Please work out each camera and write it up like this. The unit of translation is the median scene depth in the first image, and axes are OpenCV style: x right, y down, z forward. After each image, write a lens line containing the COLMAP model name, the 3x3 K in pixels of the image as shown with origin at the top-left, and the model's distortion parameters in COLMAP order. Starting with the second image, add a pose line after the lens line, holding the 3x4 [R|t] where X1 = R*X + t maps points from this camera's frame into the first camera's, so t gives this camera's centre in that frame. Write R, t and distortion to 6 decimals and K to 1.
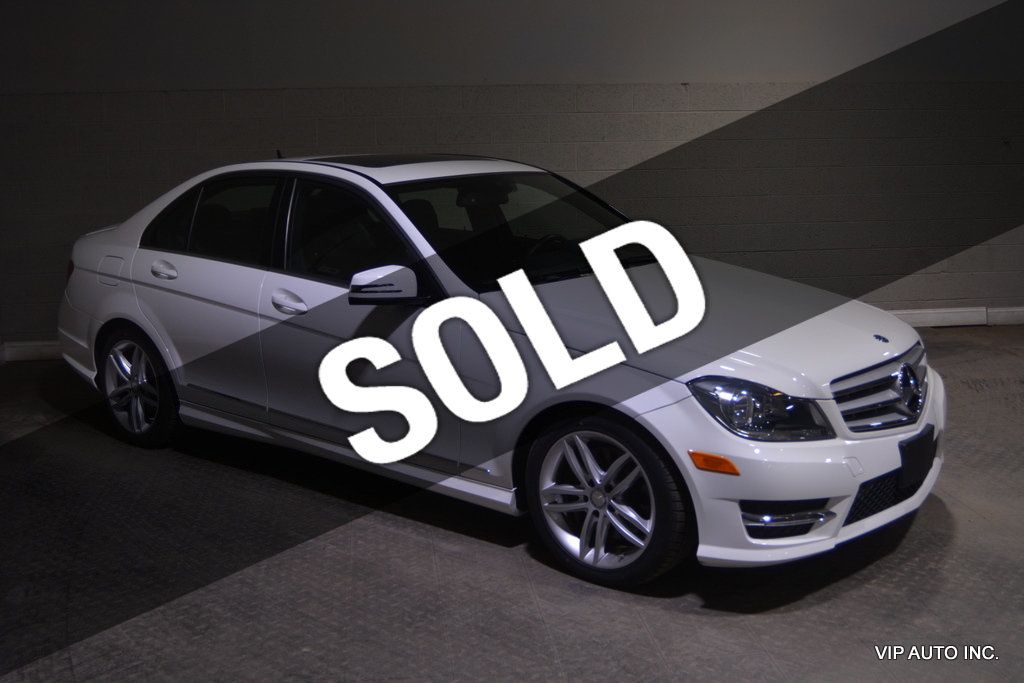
lens RADIAL K [[1101.5, 0, 500.0], [0, 1101.5, 341.6], [0, 0, 1]] dist [-0.068228, 0.014632]
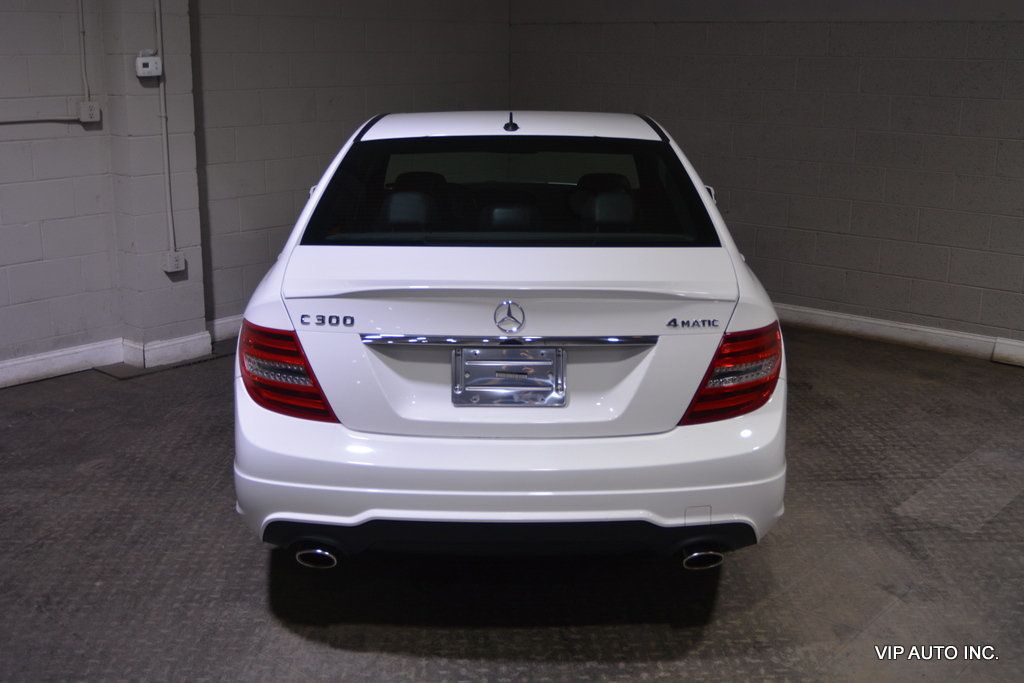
lens RADIAL K [[1140.6, 0, 500.3], [0, 1140.6, 340.2], [0, 0, 1]] dist [-0.065709, 0.003771]
pose [[0.667755, 0.204199, -0.715825, 0.762739], [-0.155969, 0.978674, 0.133685, -0.146659], [0.727858, 0.022378, 0.685363, 0.489104]]
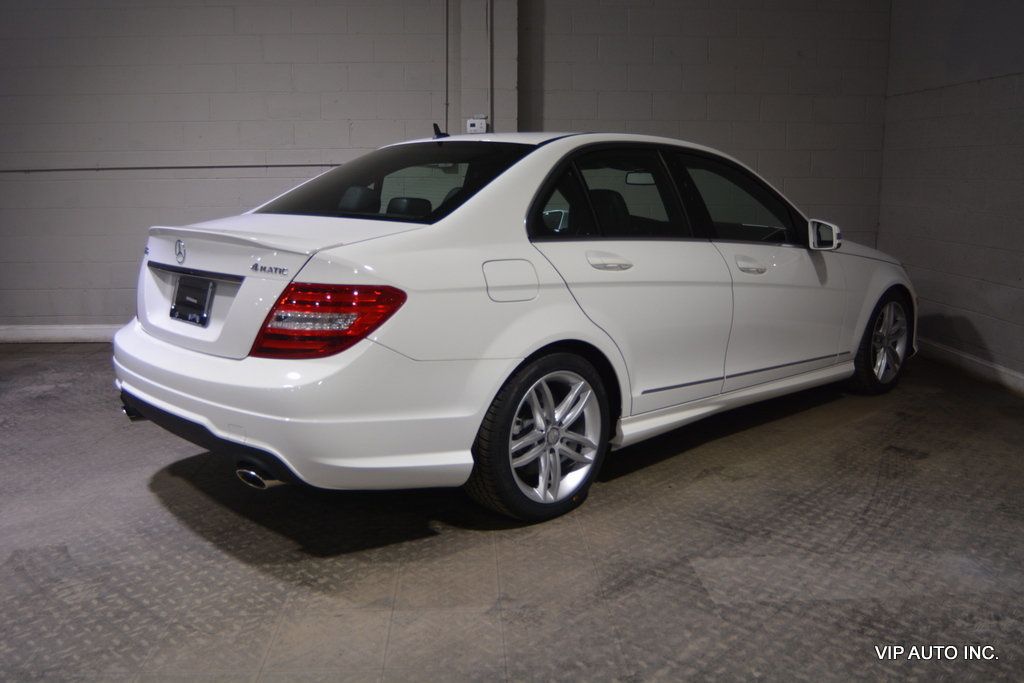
lens RADIAL K [[886.4, 0, 499.1], [0, 886.4, 339.6], [0, 0, 1]] dist [-0.095877, 0.053643]
pose [[-0.075445, 0.199026, -0.977086, 0.982205], [-0.185719, 0.959928, 0.209871, -0.205243], [0.979702, 0.197297, -0.035459, 1.416266]]
